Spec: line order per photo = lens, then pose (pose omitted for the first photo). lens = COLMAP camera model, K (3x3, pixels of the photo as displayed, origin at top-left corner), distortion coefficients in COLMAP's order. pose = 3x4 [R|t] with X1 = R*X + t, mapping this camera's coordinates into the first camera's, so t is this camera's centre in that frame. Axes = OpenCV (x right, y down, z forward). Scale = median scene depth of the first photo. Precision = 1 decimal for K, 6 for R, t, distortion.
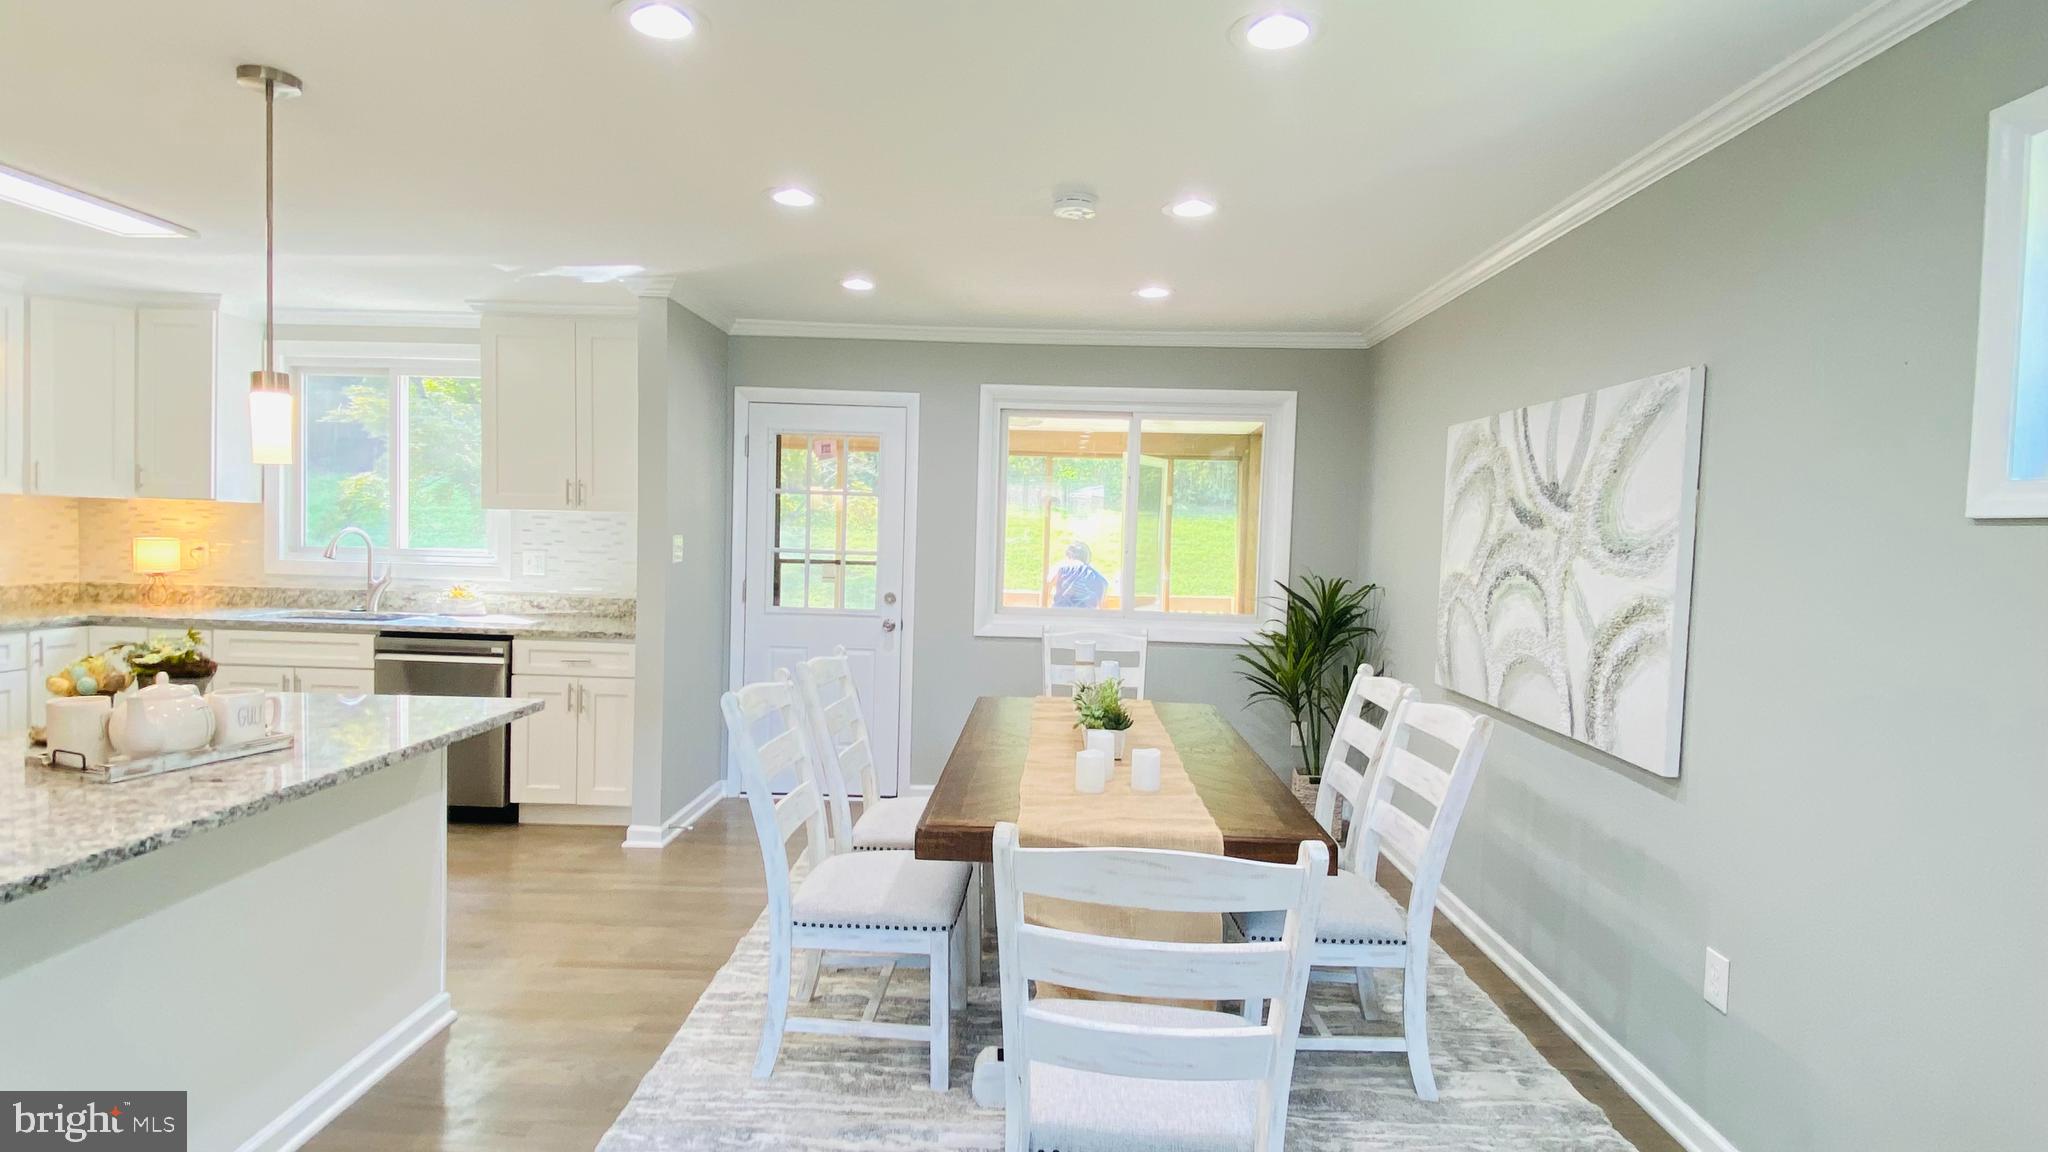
lens RADIAL K [[977.8, 0, 1024.0], [0, 977.8, 576.0], [0, 0, 1]] dist [-0.039117, -0.000602]
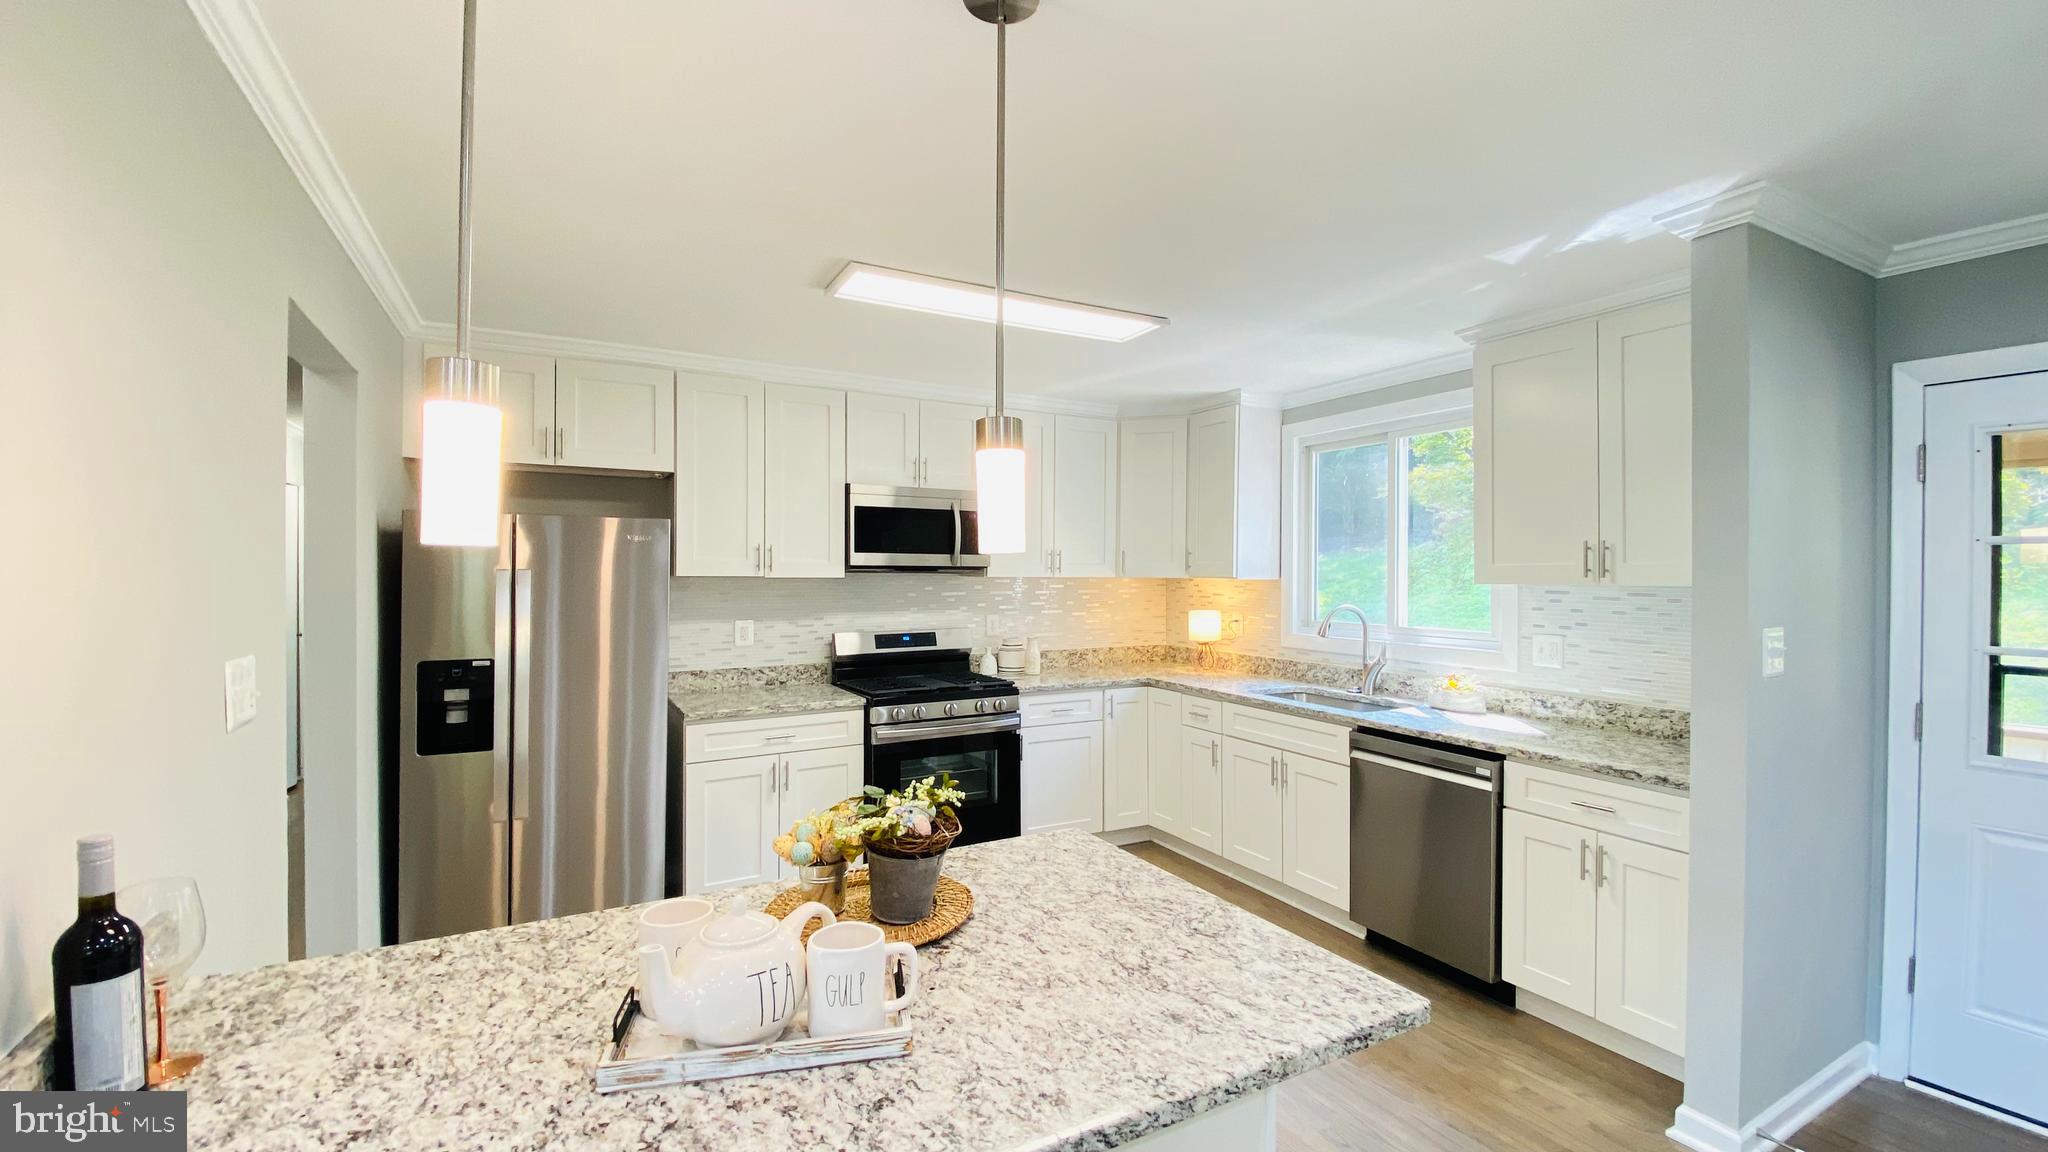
lens RADIAL K [[865.4, 0, 1024.0], [0, 865.4, 576.0], [0, 0, 1]] dist [0.001444, -0.017549]
pose [[0.485723, -0.023212, -0.873804, -0.111151], [-0.030246, 0.998602, -0.043340, -0.032370], [0.873589, 0.047480, 0.484342, 0.313798]]
